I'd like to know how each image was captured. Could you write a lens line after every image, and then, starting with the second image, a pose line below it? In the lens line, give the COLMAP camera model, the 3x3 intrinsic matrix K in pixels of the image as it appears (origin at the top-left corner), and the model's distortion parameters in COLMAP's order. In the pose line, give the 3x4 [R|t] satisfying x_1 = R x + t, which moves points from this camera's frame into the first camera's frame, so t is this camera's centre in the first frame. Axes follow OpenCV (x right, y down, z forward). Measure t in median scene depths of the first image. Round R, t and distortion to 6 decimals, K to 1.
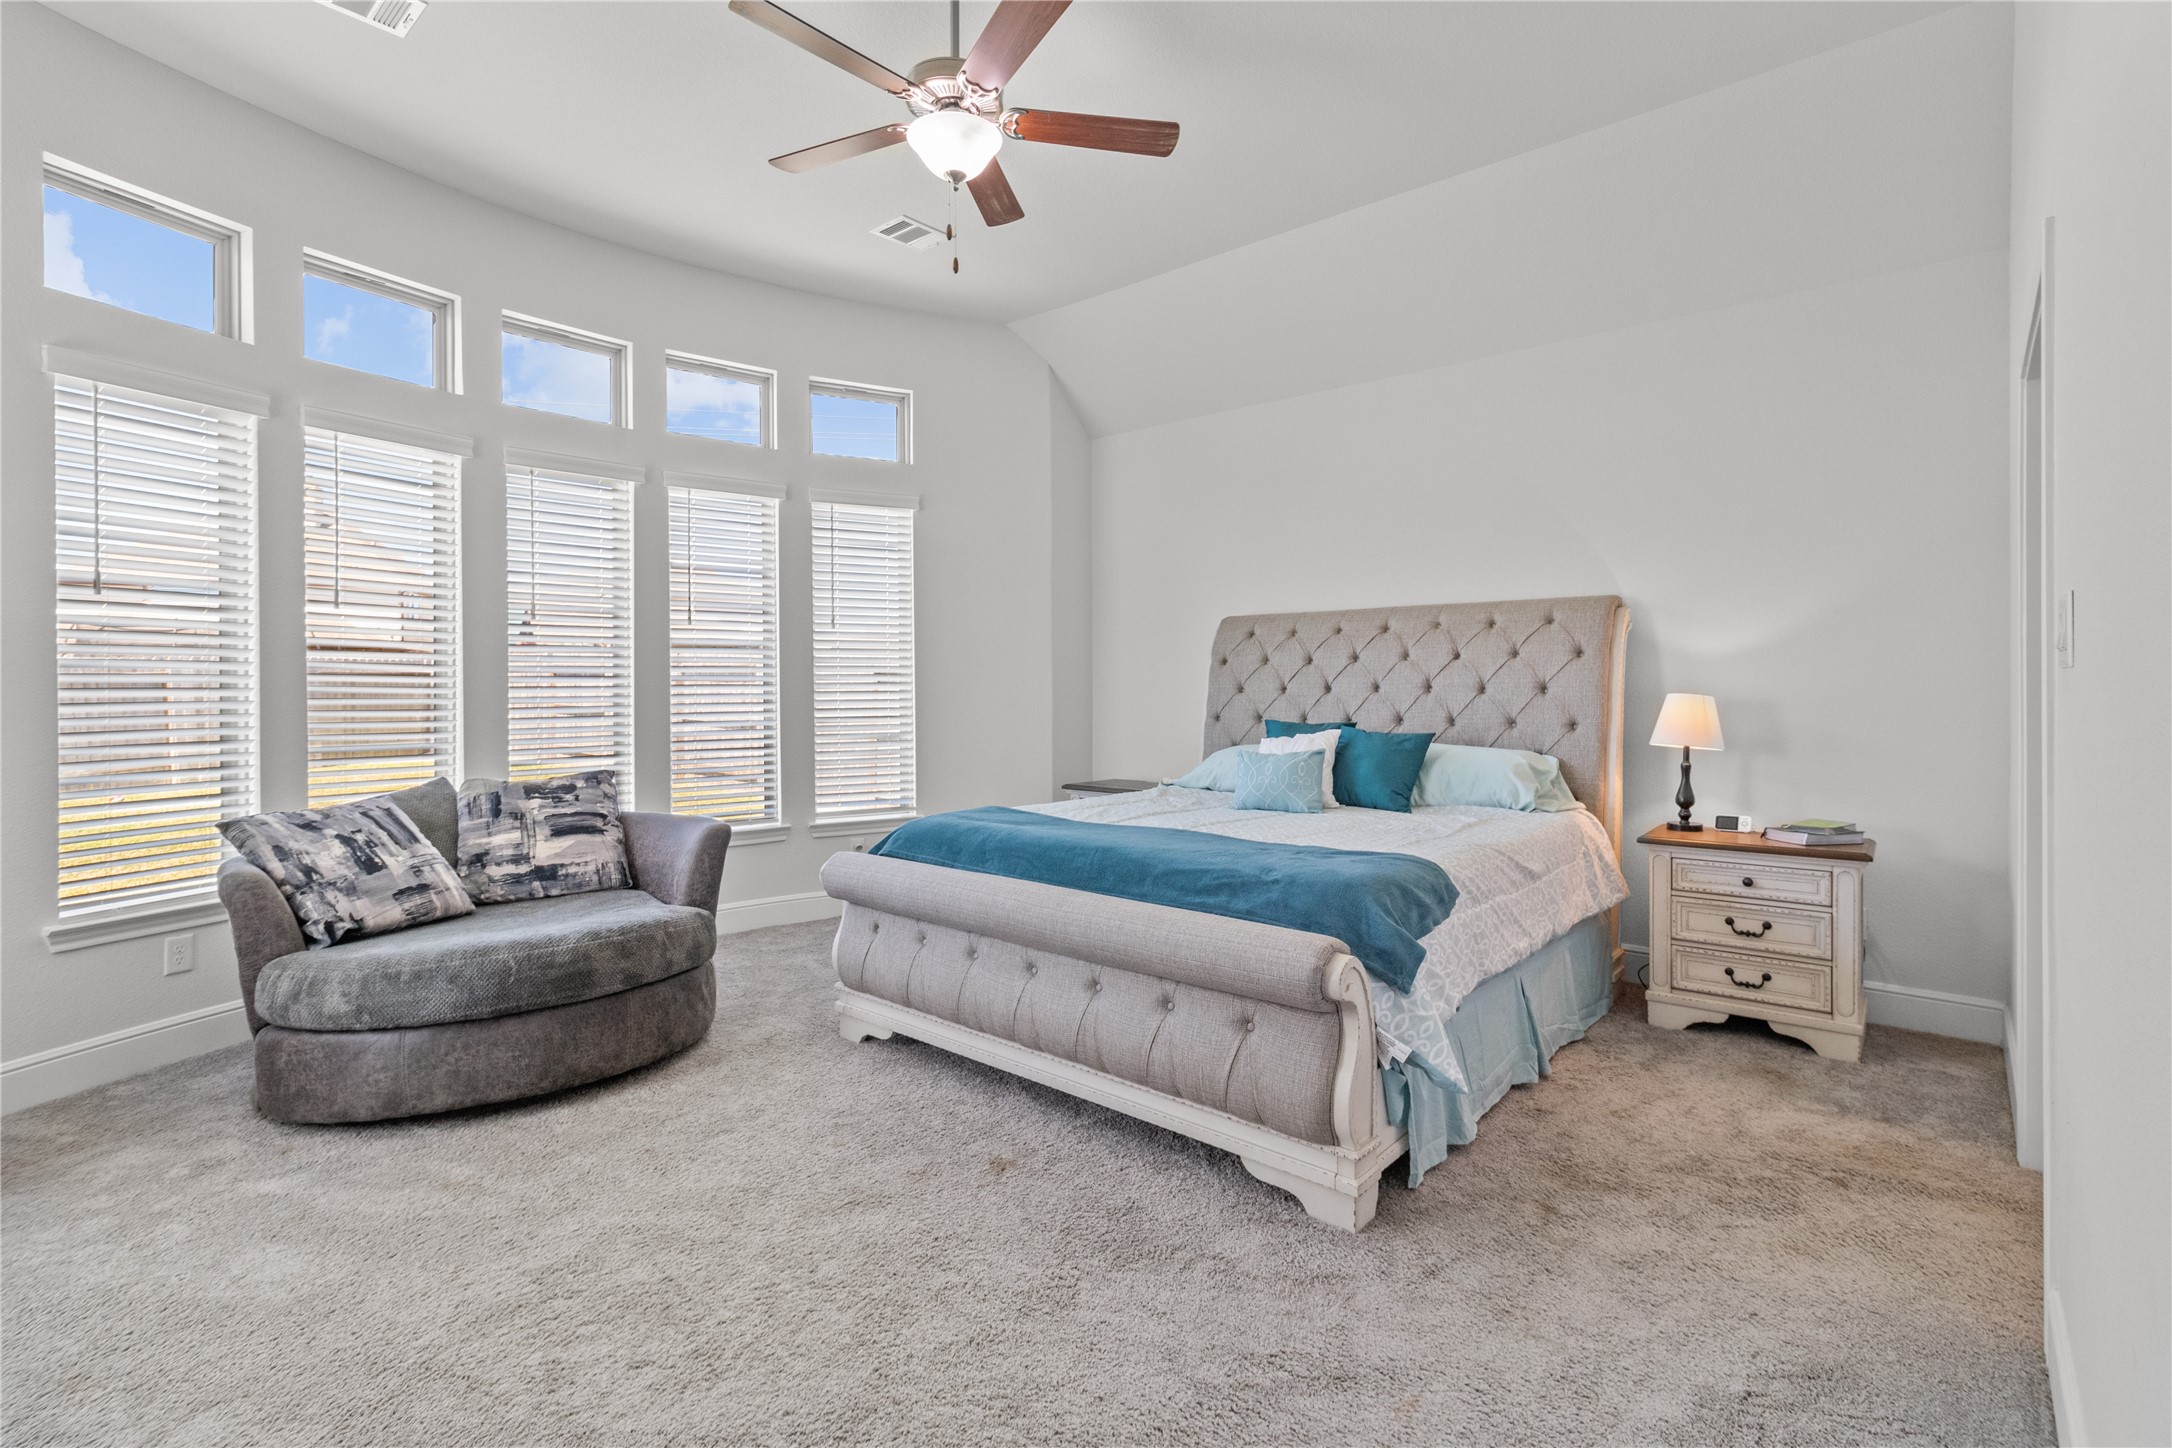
lens RADIAL K [[1019.0, 0, 1091.0], [0, 1019.0, 710.1], [0, 0, 1]] dist [0.004343, -0.001125]
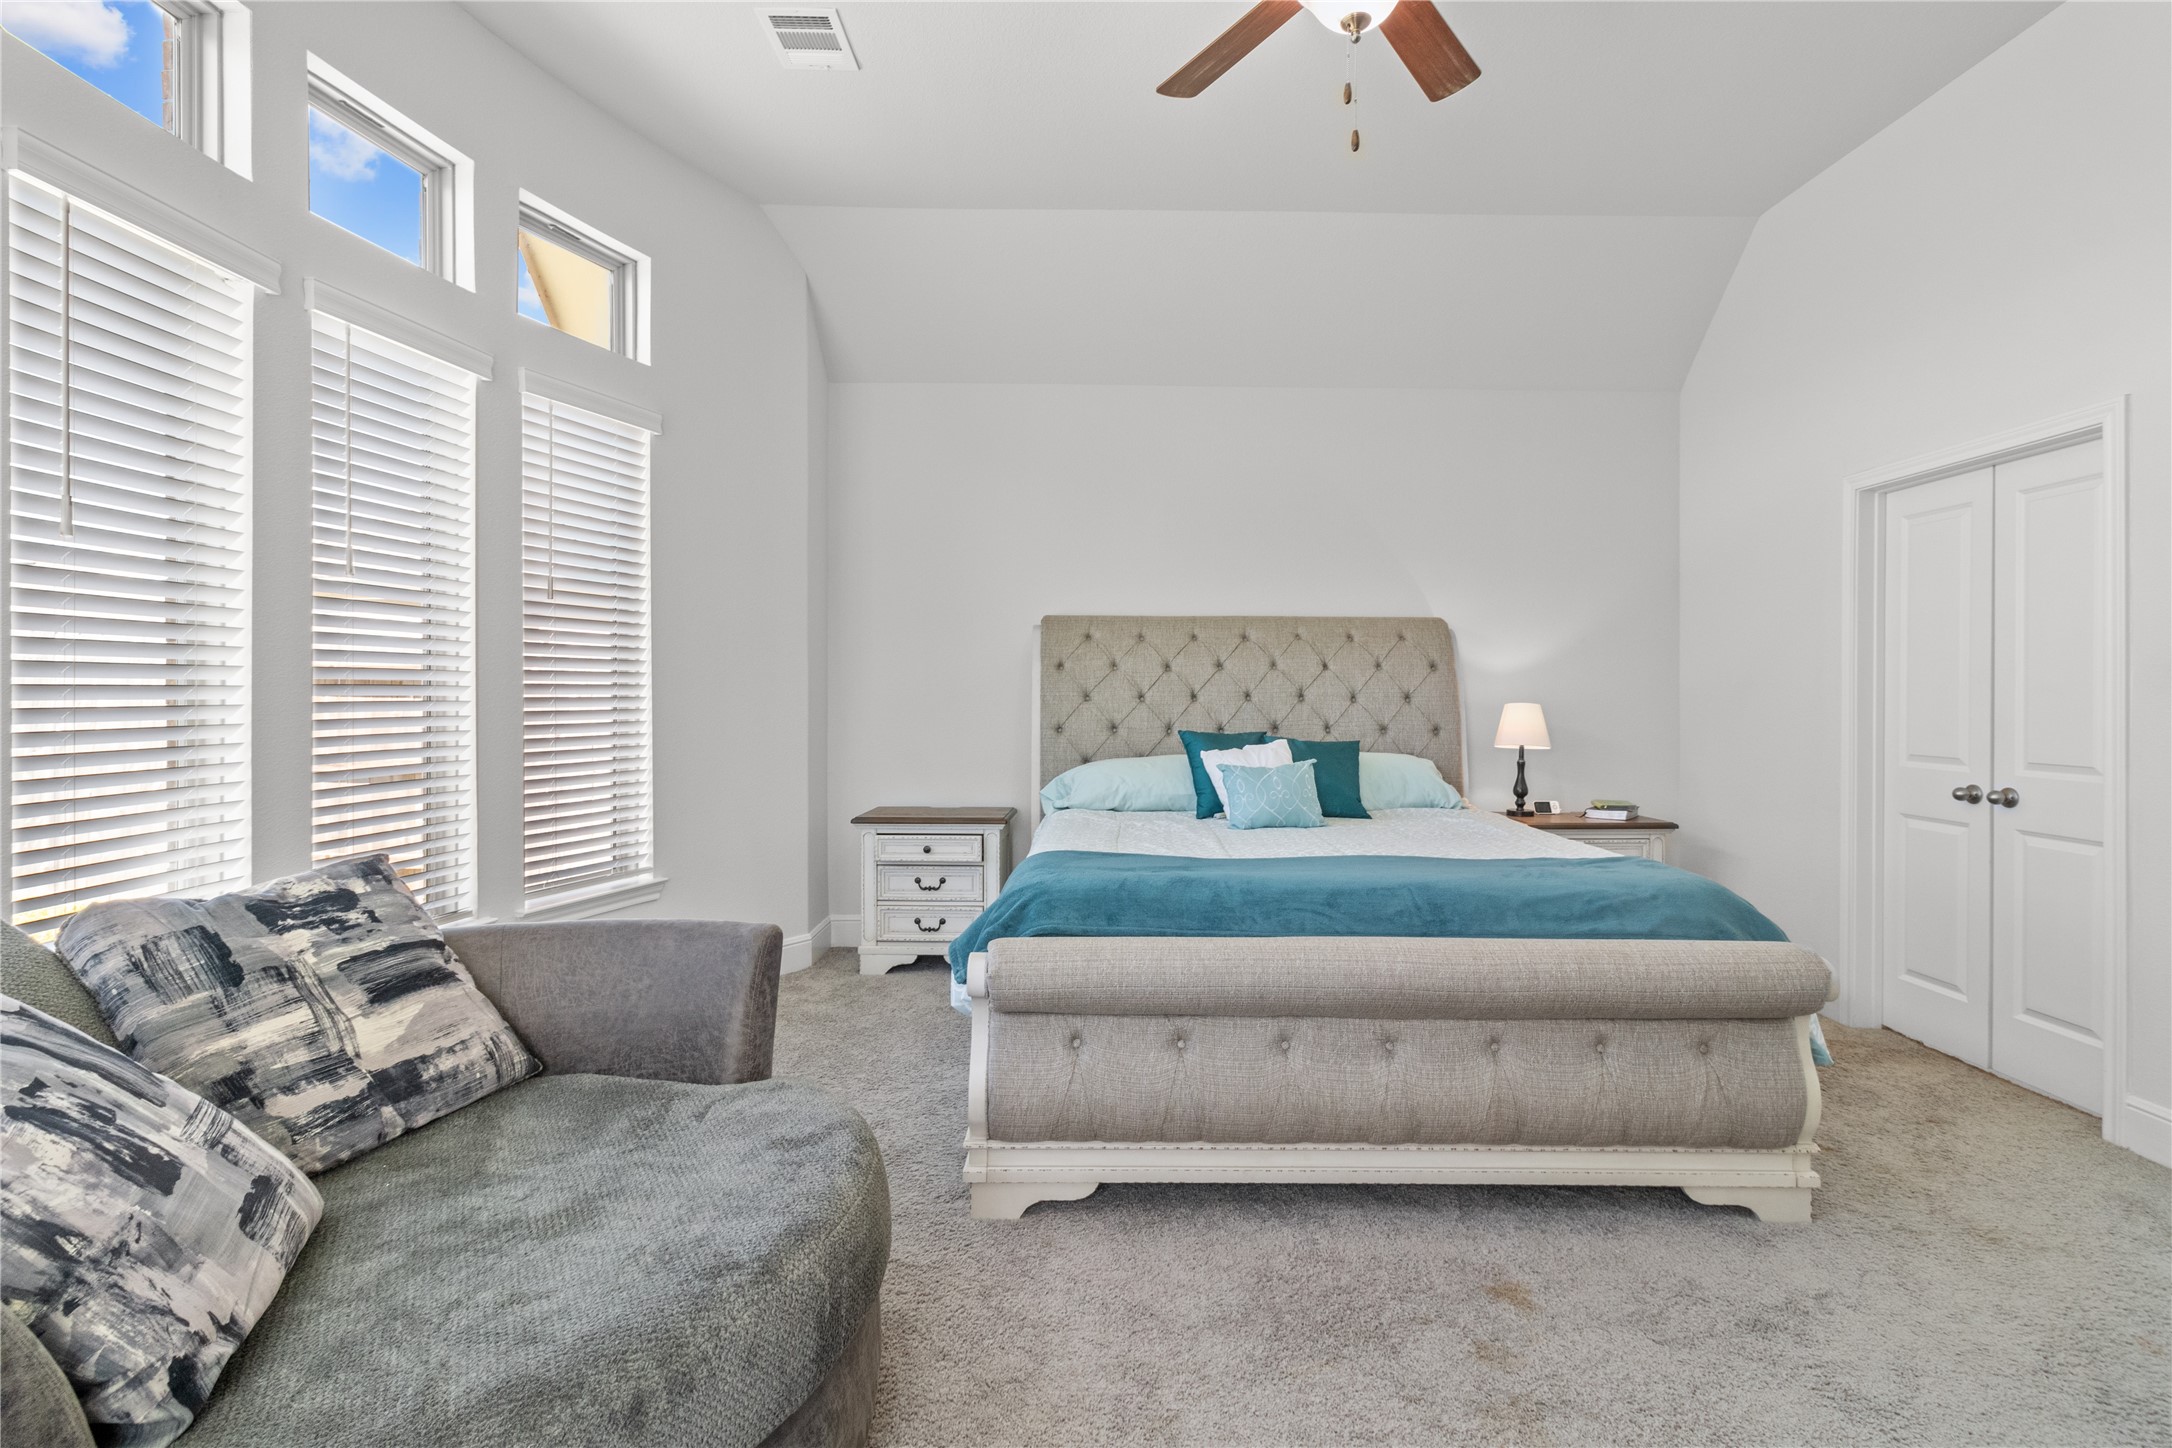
lens RADIAL K [[1019.0, 0, 1087.6], [0, 1019.0, 712.4], [0, 0, 1]] dist [0.004343, -0.001125]
pose [[0.749481, -0.005797, 0.662000, -0.603553], [0.008502, 0.999963, -0.000870, -0.008184], [-0.661971, 0.006280, 0.749503, 0.432664]]
